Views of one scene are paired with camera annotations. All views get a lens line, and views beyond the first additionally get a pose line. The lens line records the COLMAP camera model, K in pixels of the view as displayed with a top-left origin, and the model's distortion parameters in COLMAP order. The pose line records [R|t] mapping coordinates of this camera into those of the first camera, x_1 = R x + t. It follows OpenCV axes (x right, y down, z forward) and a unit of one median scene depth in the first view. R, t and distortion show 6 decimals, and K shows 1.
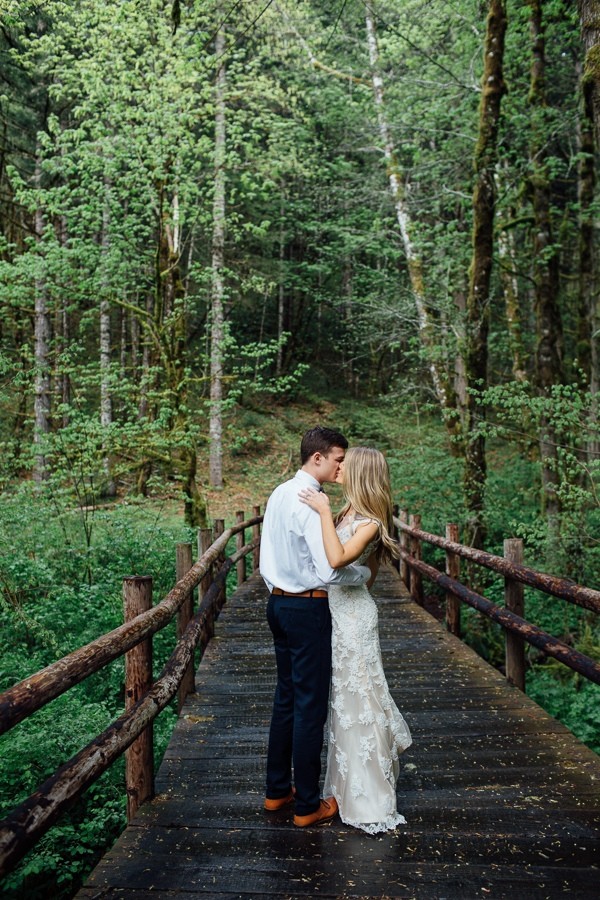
lens RADIAL K [[884.6, 0, 301.2], [0, 884.6, 446.0], [0, 0, 1]] dist [-0.049020, 0.000000]
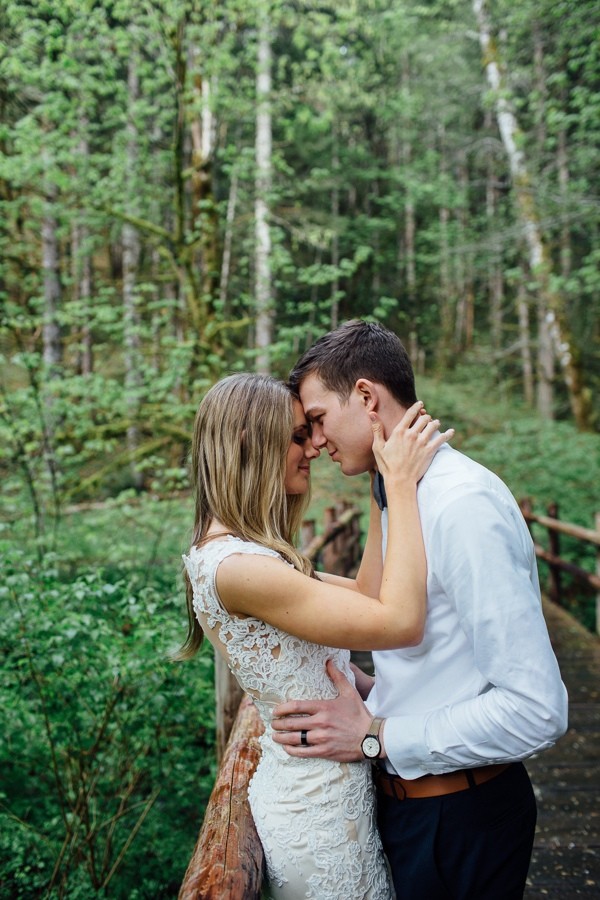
lens RADIAL K [[884.6, 0, 298.1], [0, 884.6, 451.7], [0, 0, 1]] dist [-0.049020, 0.000000]
pose [[0.998312, -0.010226, -0.057178, -0.027011], [0.011203, 0.999796, 0.016779, 0.013414], [0.056995, -0.017391, 0.998223, 0.277349]]
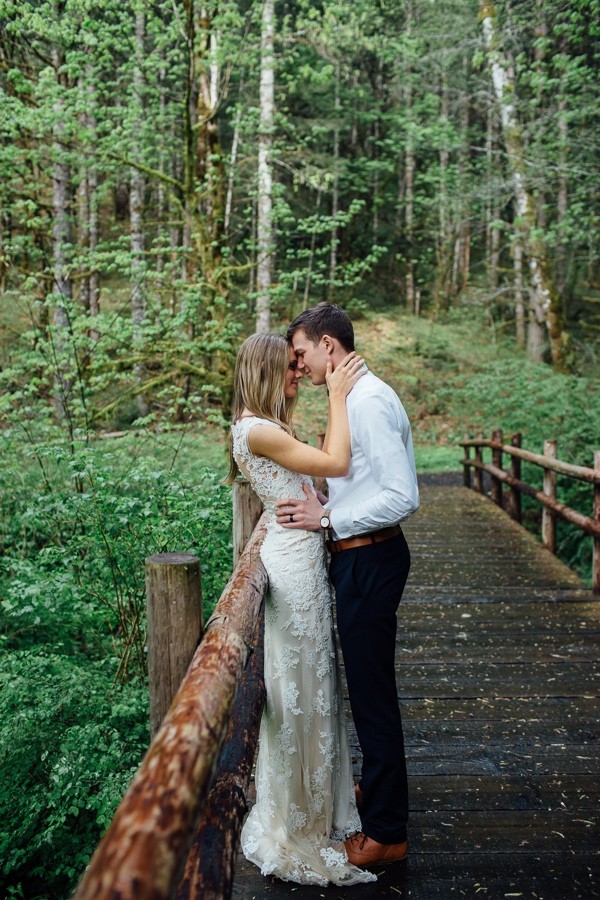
lens RADIAL K [[884.6, 0, 281.9], [0, 884.6, 442.3], [0, 0, 1]] dist [-0.049020, 0.000000]
pose [[0.997328, 0.010869, -0.072247, -0.022364], [-0.005267, 0.996995, 0.077281, 0.014748], [0.072870, -0.076694, 0.994388, 0.211495]]
